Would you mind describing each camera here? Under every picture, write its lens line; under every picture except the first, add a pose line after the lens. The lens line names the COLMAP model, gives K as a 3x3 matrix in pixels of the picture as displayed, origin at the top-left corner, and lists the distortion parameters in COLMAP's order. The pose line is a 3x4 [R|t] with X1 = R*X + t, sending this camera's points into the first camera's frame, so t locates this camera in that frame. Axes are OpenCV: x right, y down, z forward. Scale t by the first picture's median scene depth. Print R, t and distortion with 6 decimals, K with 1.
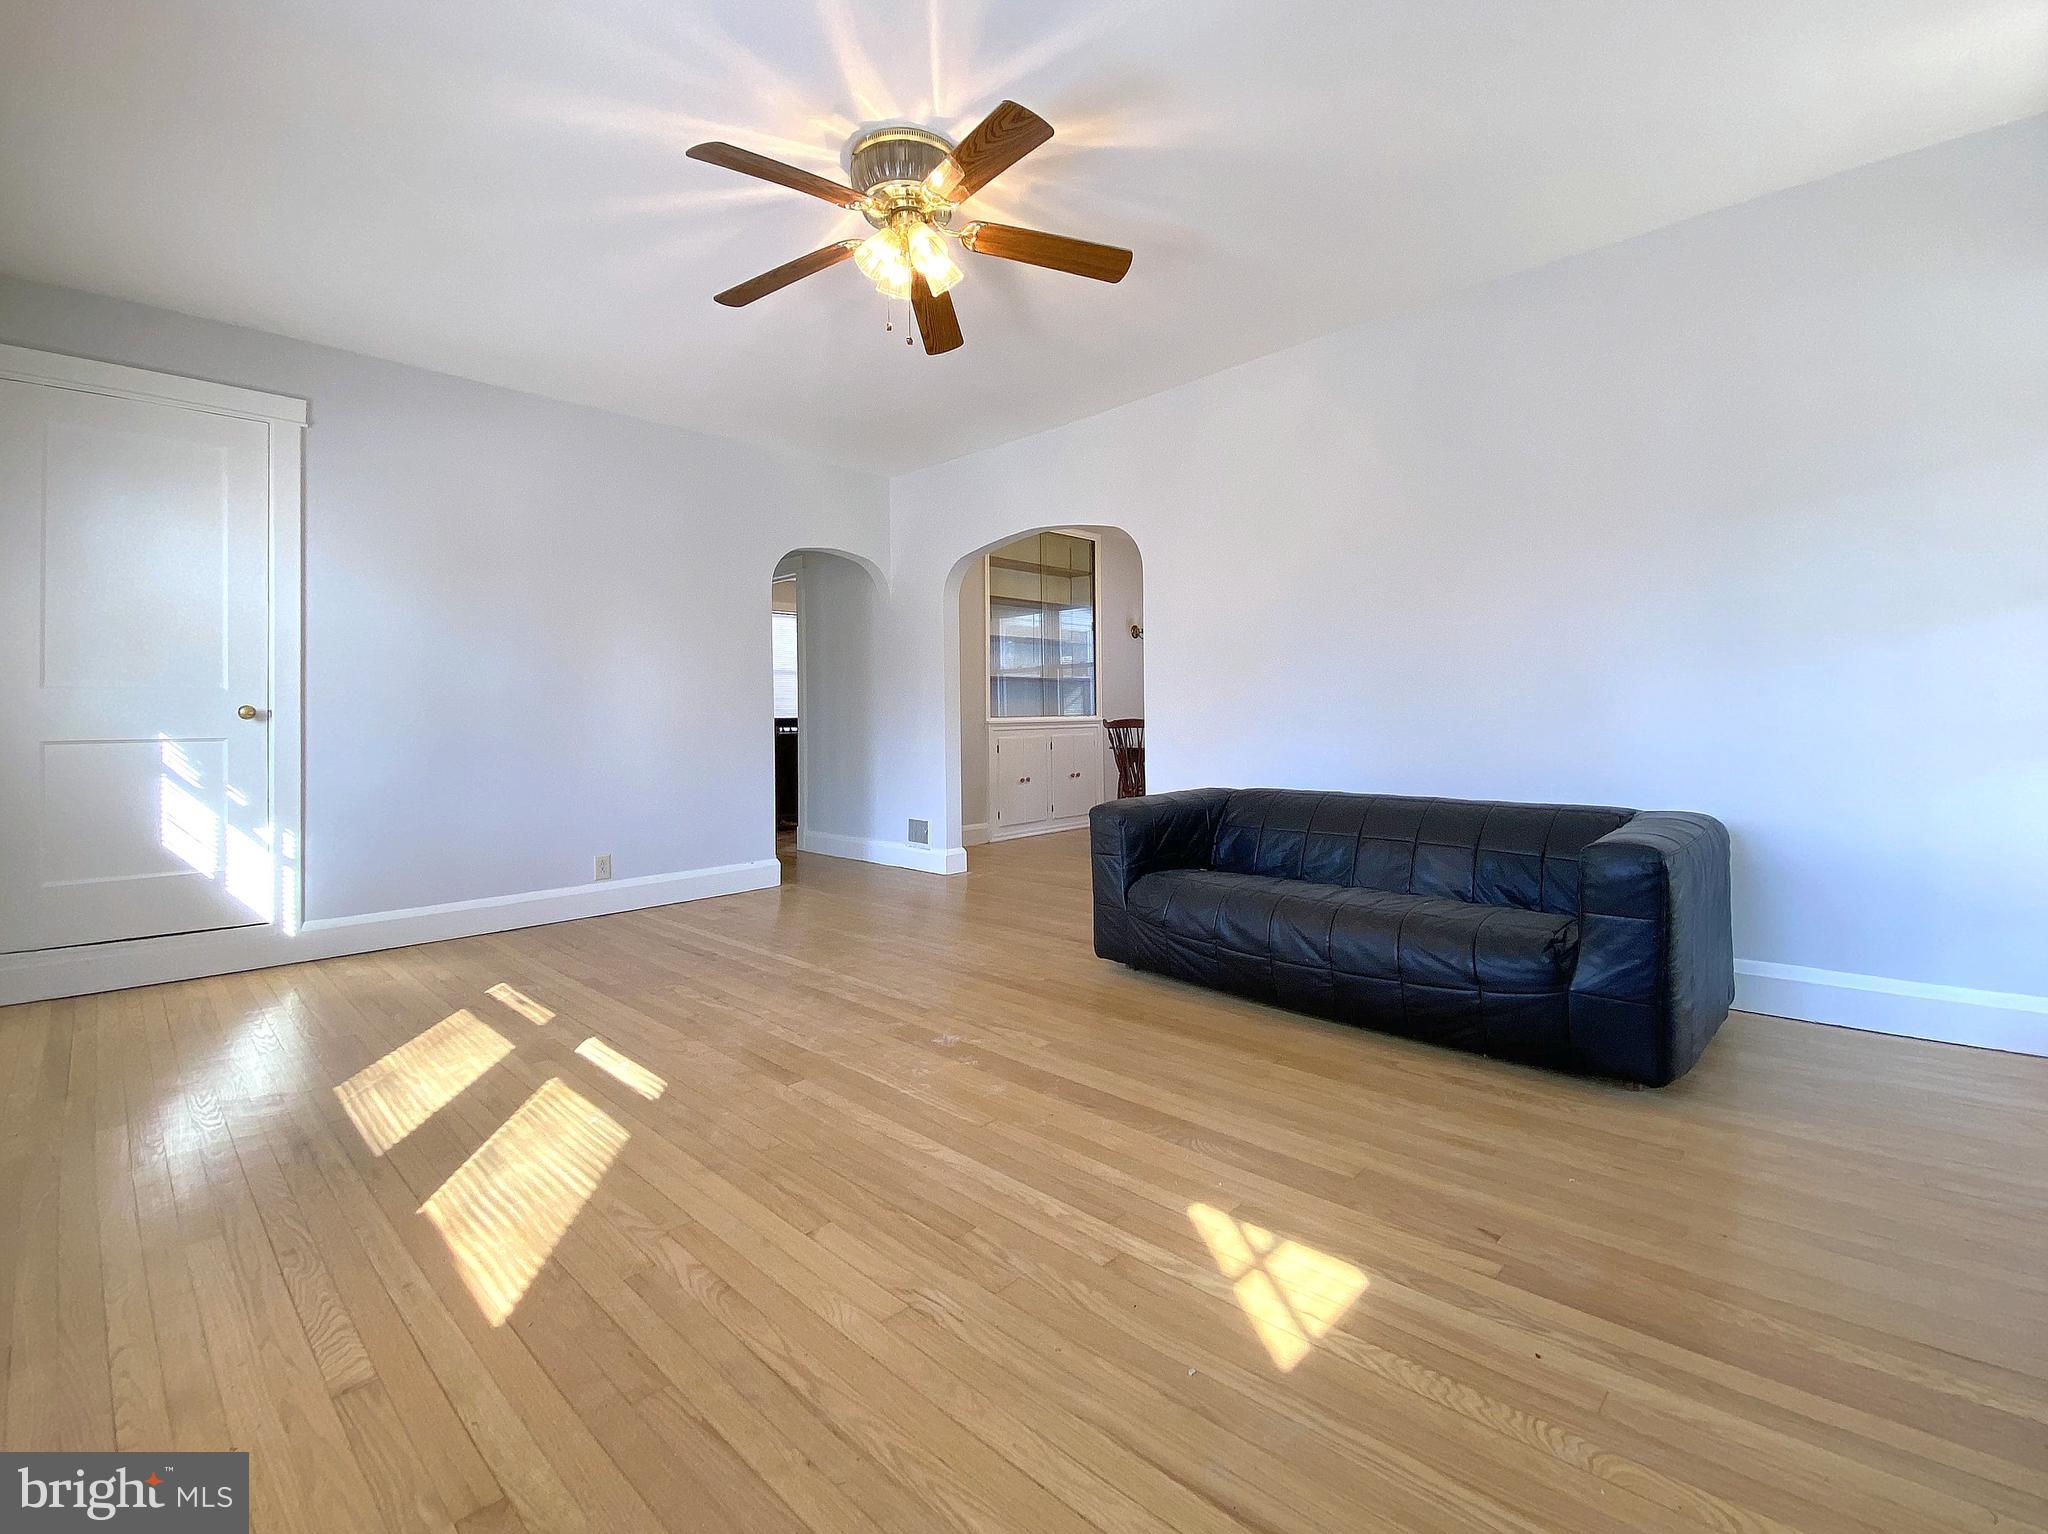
lens RADIAL K [[914.8, 0, 1026.5], [0, 914.8, 699.2], [0, 0, 1]] dist [0.020375, -0.019857]
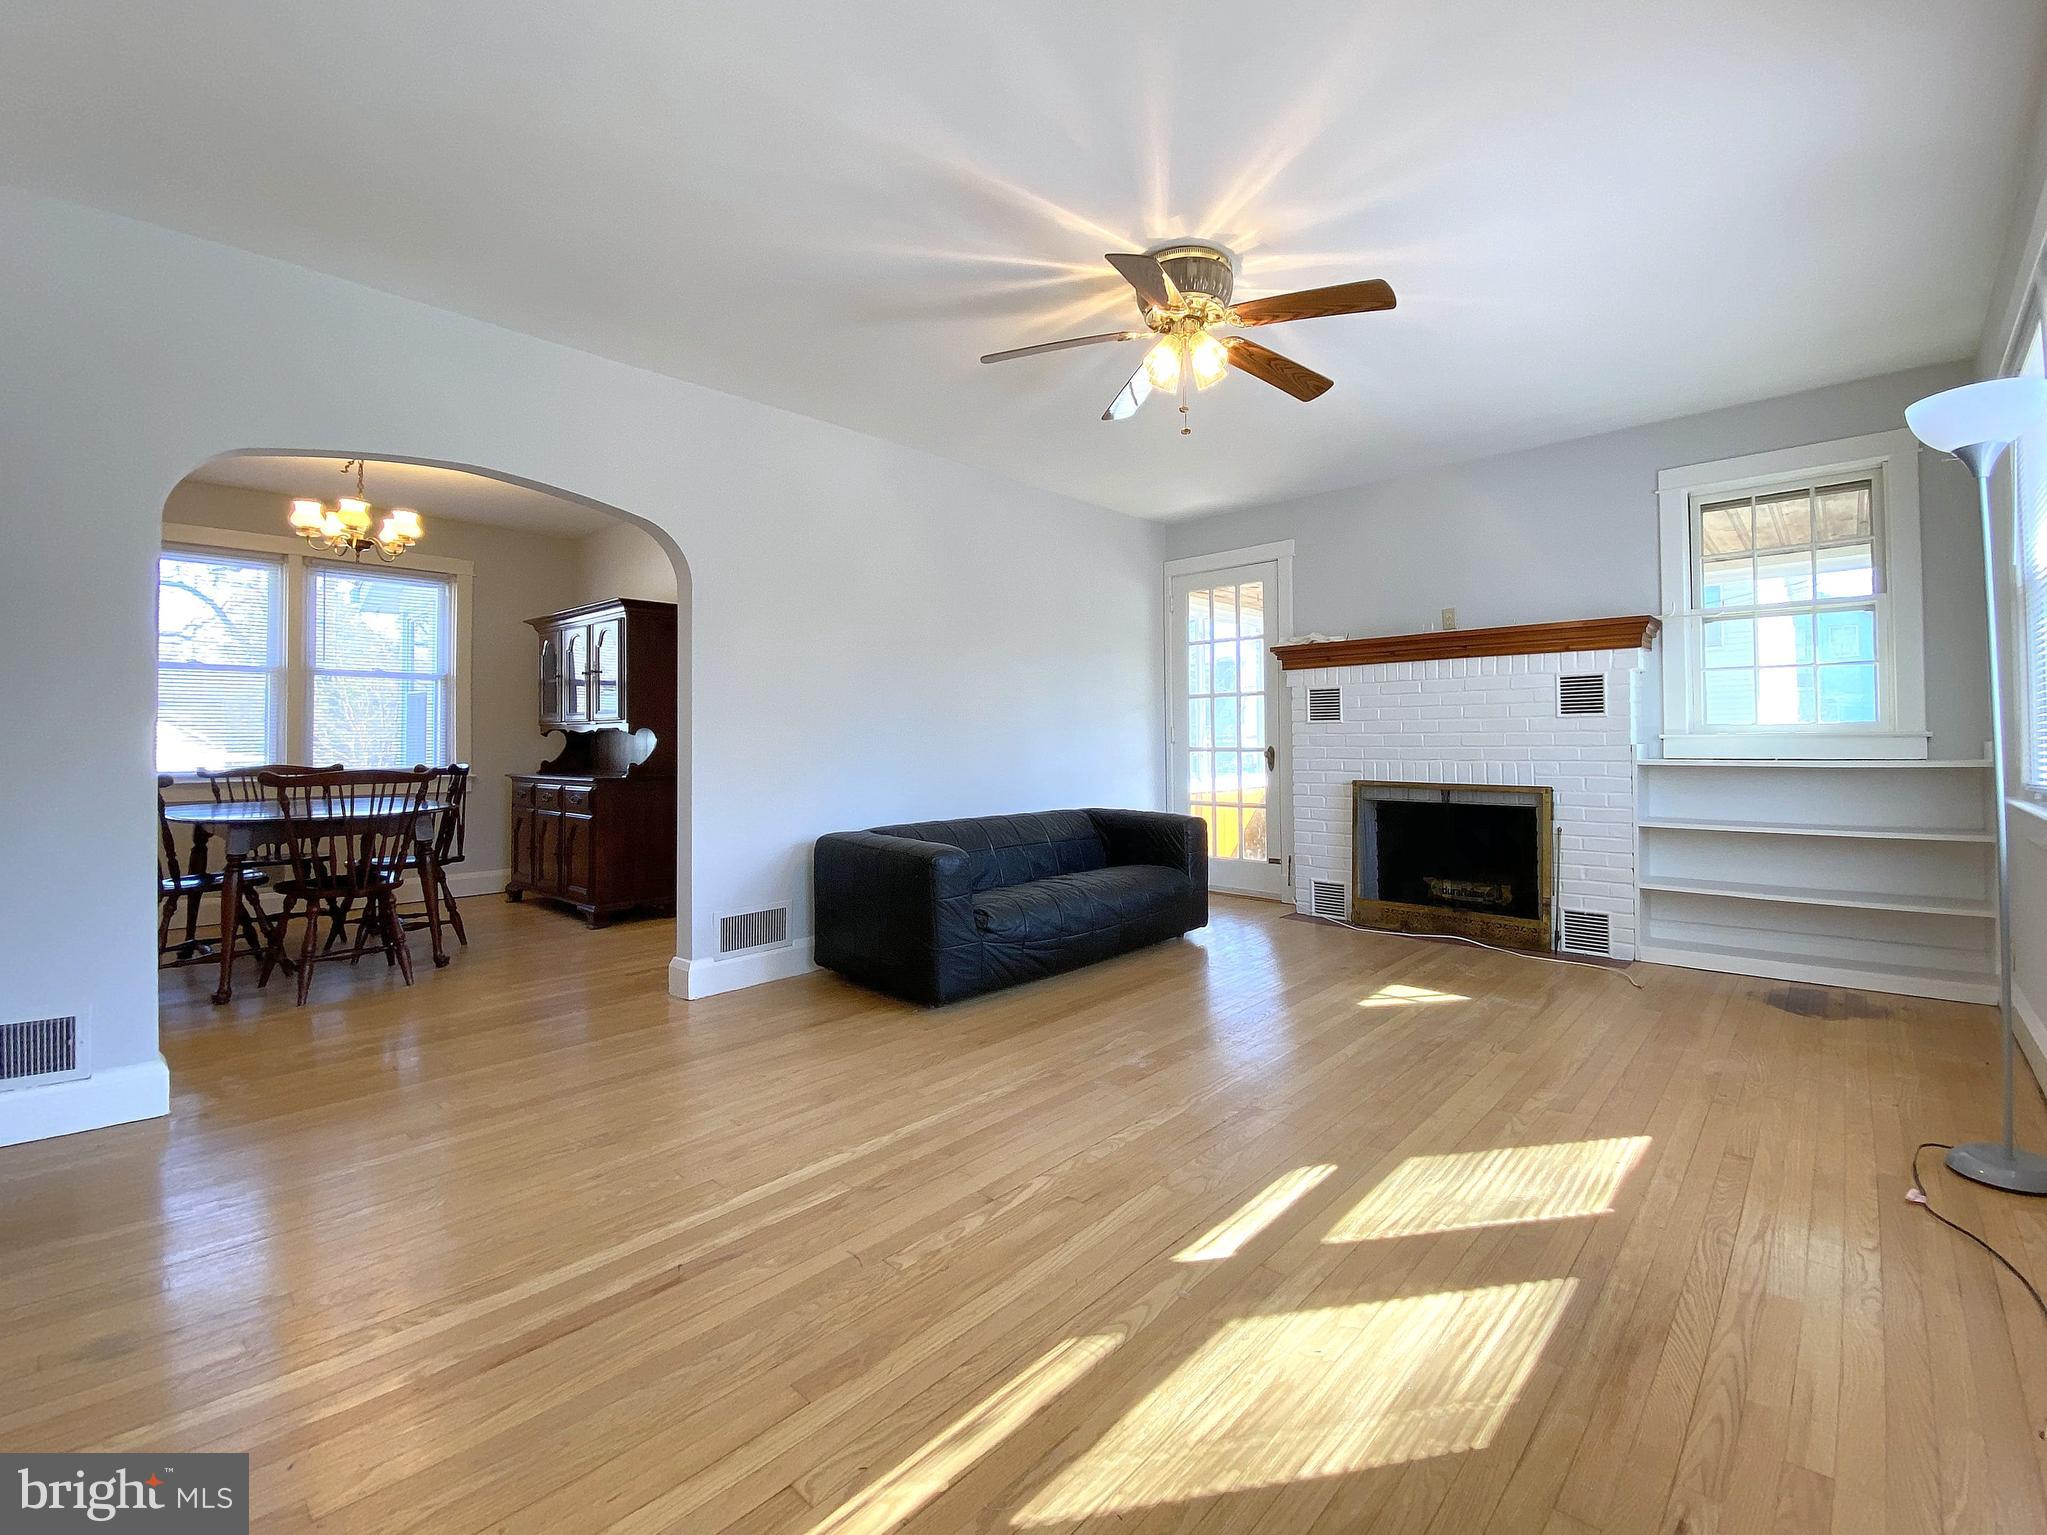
lens RADIAL K [[890.4, 0, 1080.6], [0, 890.4, 721.0], [0, 0, 1]] dist [0.029901, -0.025791]
pose [[-0.057818, 0.037372, 0.997627, -1.293002], [-0.014328, 0.999165, -0.038260, 0.011976], [-0.998224, -0.016506, -0.057234, 1.278667]]
